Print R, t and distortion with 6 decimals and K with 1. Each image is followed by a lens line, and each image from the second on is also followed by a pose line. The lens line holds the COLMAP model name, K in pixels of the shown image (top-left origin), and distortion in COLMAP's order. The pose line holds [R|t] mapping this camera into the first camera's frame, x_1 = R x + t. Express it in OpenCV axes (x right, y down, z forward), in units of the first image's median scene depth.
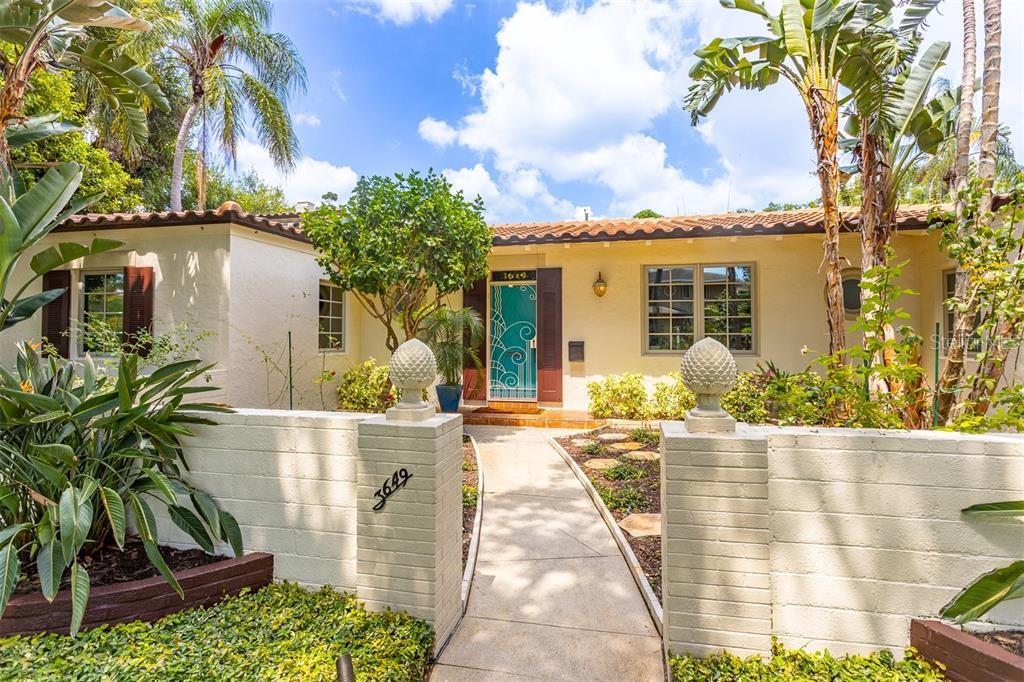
lens RADIAL K [[541.8, 0, 509.6], [0, 541.8, 330.2], [0, 0, 1]] dist [-0.002351, 0.000188]
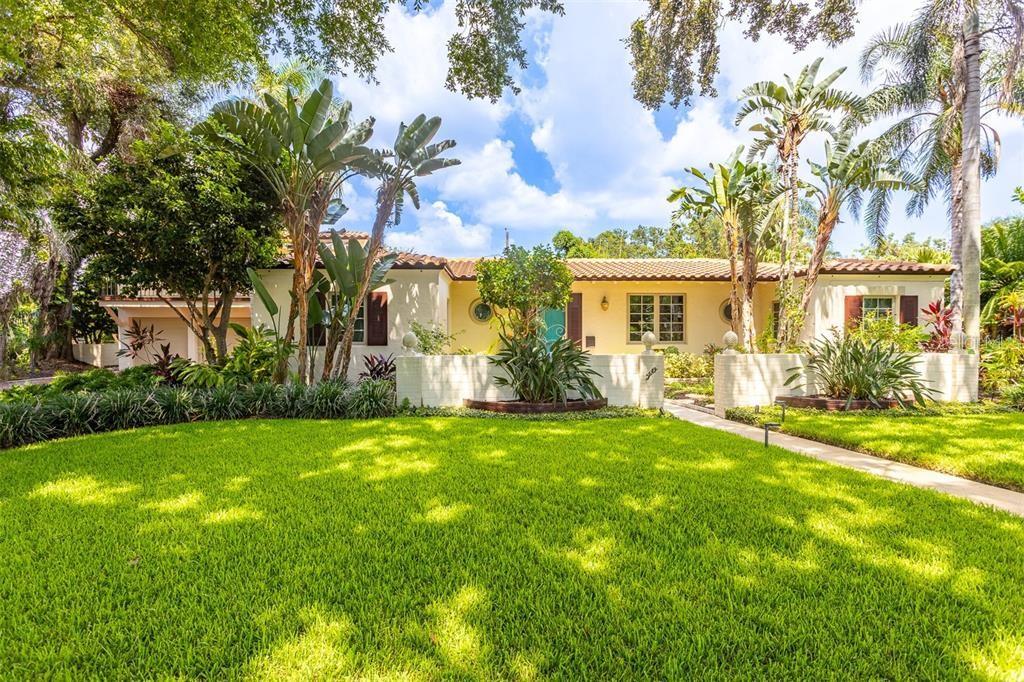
lens RADIAL K [[504.1, 0, 535.0], [0, 504.1, 349.6], [0, 0, 1]] dist [-0.002444, 0.001678]
pose [[0.965463, -0.006676, 0.260456, -0.508844], [-0.002911, 0.999333, 0.036407, 0.006180], [-0.260525, -0.035908, 0.964799, -0.553924]]
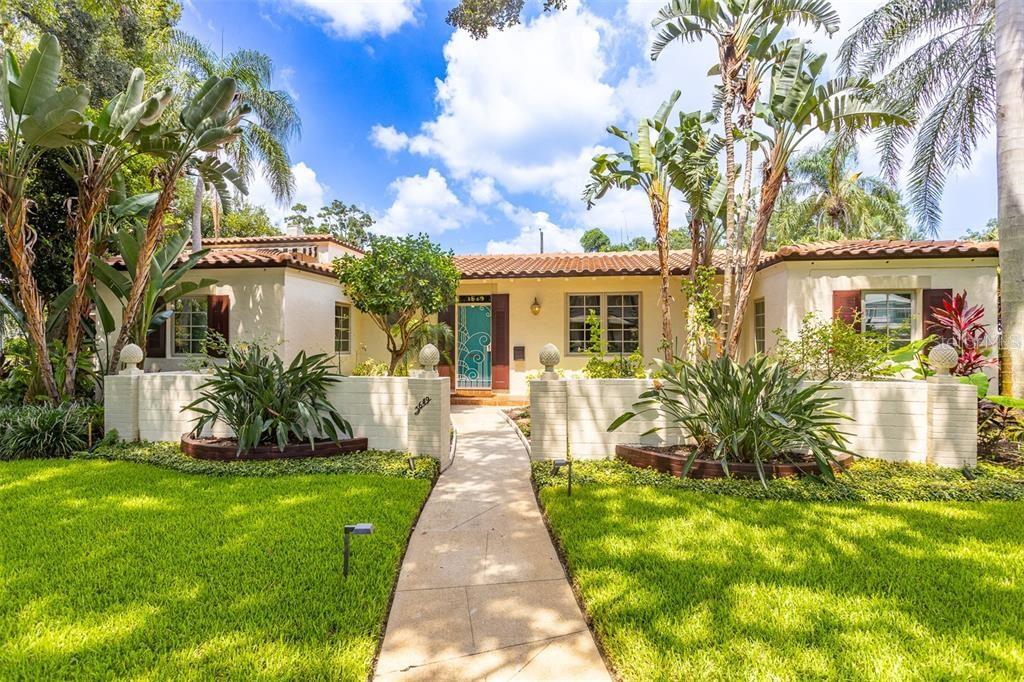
lens RADIAL K [[518.5, 0, 510.9], [0, 518.5, 346.0], [0, 0, 1]] dist [-0.005859, 0.000996]
pose [[0.997218, 0.001213, 0.074535, 0.000835], [-0.002468, 0.999857, 0.016754, -0.003243], [-0.074504, -0.016891, 0.997078, -0.376085]]
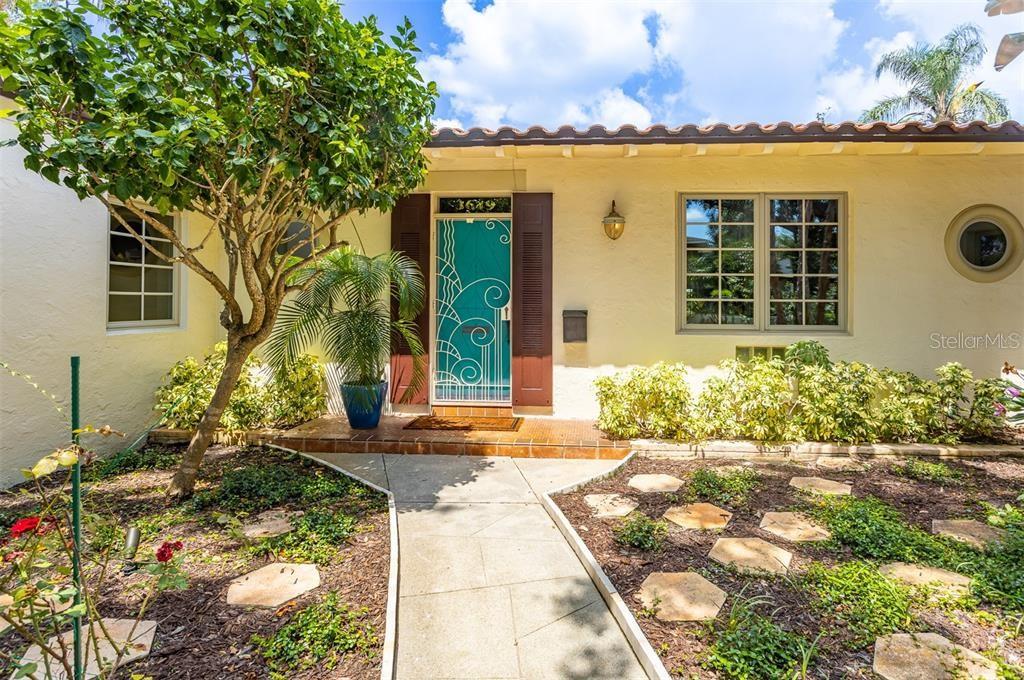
lens RADIAL K [[569.6, 0, 561.1], [0, 569.6, 307.5], [0, 0, 1]] dist [0.000118, 0.000655]
pose [[0.986313, 0.004584, 0.164823, -0.002232], [-0.008920, 0.999633, 0.025580, 0.000661], [-0.164645, -0.026700, 0.985991, 0.380672]]
